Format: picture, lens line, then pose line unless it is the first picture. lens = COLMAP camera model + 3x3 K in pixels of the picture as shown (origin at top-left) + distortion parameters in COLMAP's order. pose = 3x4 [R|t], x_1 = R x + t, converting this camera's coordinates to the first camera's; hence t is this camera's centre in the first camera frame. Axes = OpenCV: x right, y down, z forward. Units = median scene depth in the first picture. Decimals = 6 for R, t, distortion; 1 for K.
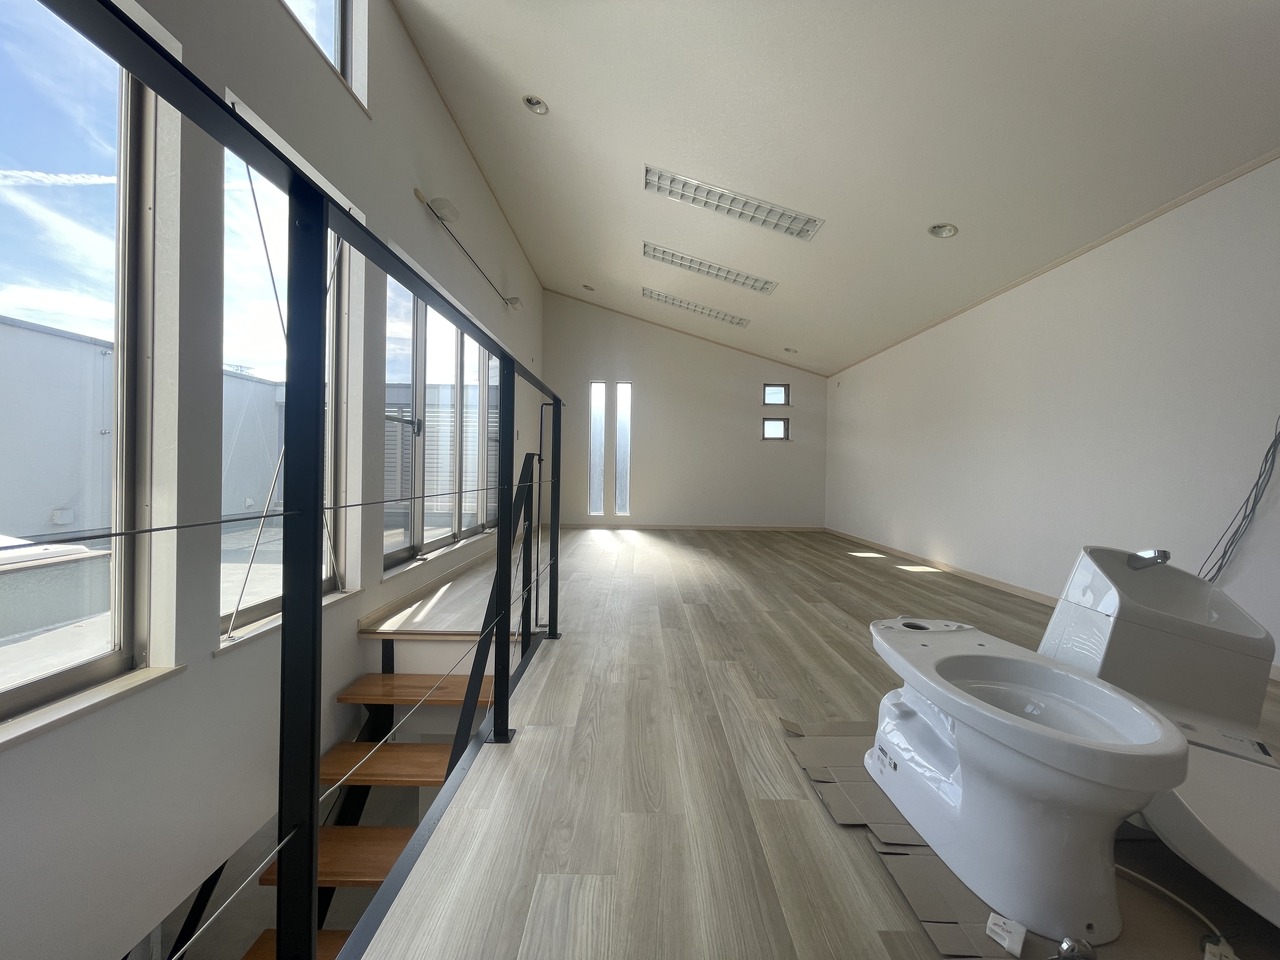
lens RADIAL K [[518.1, 0, 643.2], [0, 518.1, 475.8], [0, 0, 1]] dist [-0.003124, 0.000618]
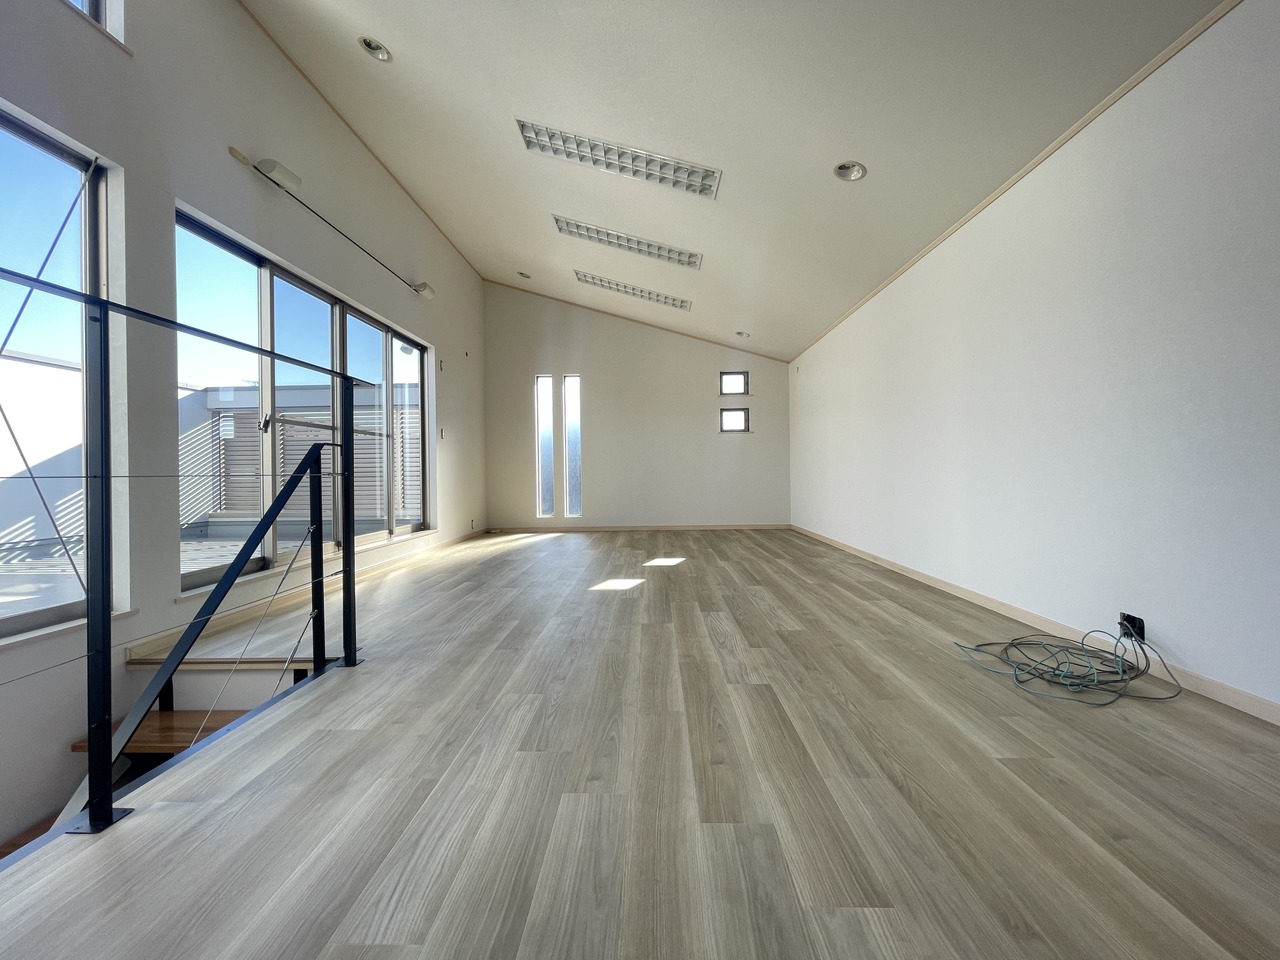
lens RADIAL K [[518.1, 0, 636.8], [0, 518.1, 479.3], [0, 0, 1]] dist [-0.003124, 0.000618]
pose [[0.999155, -0.028075, -0.030025, 0.203900], [0.028196, 0.999596, 0.003616, 0.015641], [0.029912, -0.004460, 0.999543, 0.117116]]
